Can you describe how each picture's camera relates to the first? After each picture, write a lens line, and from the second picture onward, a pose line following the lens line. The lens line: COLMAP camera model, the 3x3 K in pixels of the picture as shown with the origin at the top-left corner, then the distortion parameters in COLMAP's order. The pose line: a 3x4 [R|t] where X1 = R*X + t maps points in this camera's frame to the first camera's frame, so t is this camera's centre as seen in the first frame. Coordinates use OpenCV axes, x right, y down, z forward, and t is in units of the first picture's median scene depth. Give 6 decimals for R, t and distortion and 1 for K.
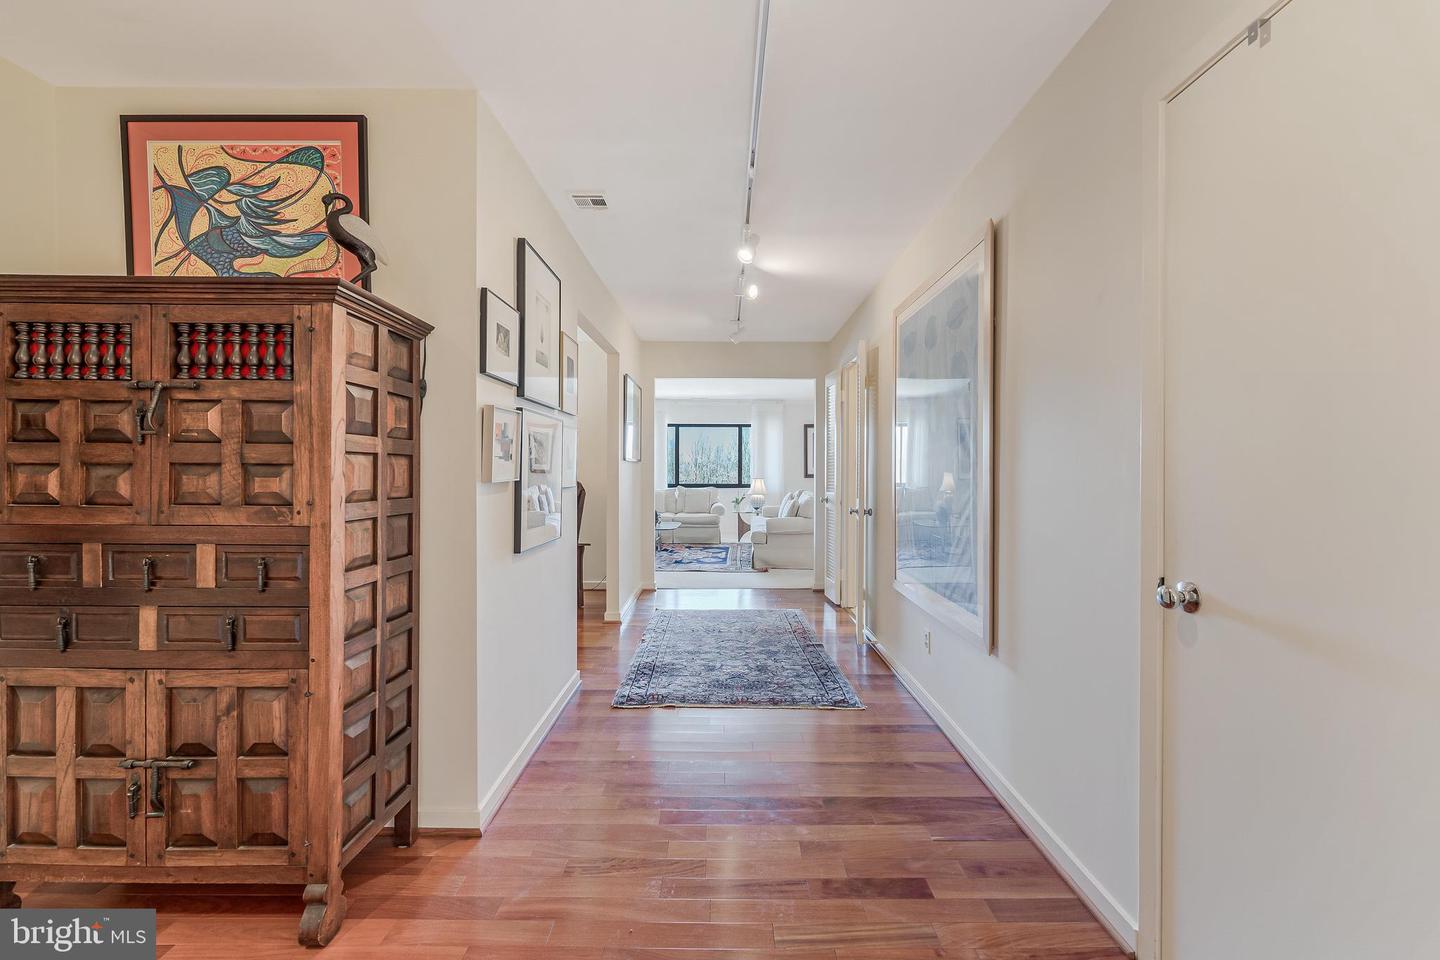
lens RADIAL K [[577.3, 0, 720.7], [0, 577.3, 478.2], [0, 0, 1]] dist [0.002989, 0.000121]
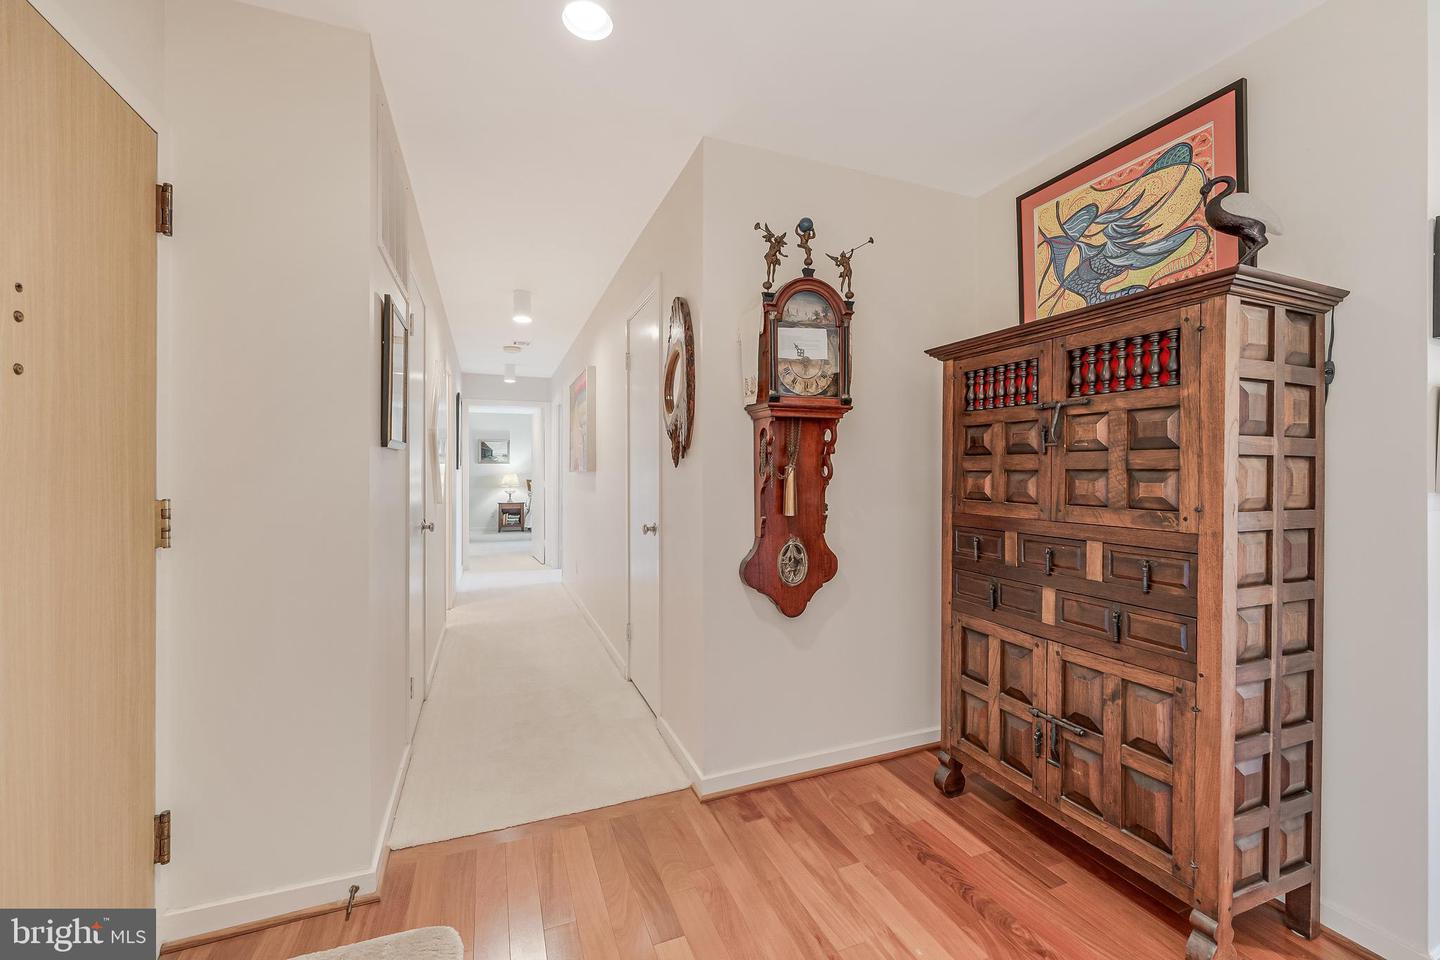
lens RADIAL K [[577.3, 0, 723.5], [0, 577.3, 474.6], [0, 0, 1]] dist [0.002989, 0.000121]
pose [[0.393442, -0.001859, -0.919347, -0.138440], [-0.010786, 0.999920, -0.006638, -0.000503], [0.919286, 0.012528, 0.393391, -0.101402]]
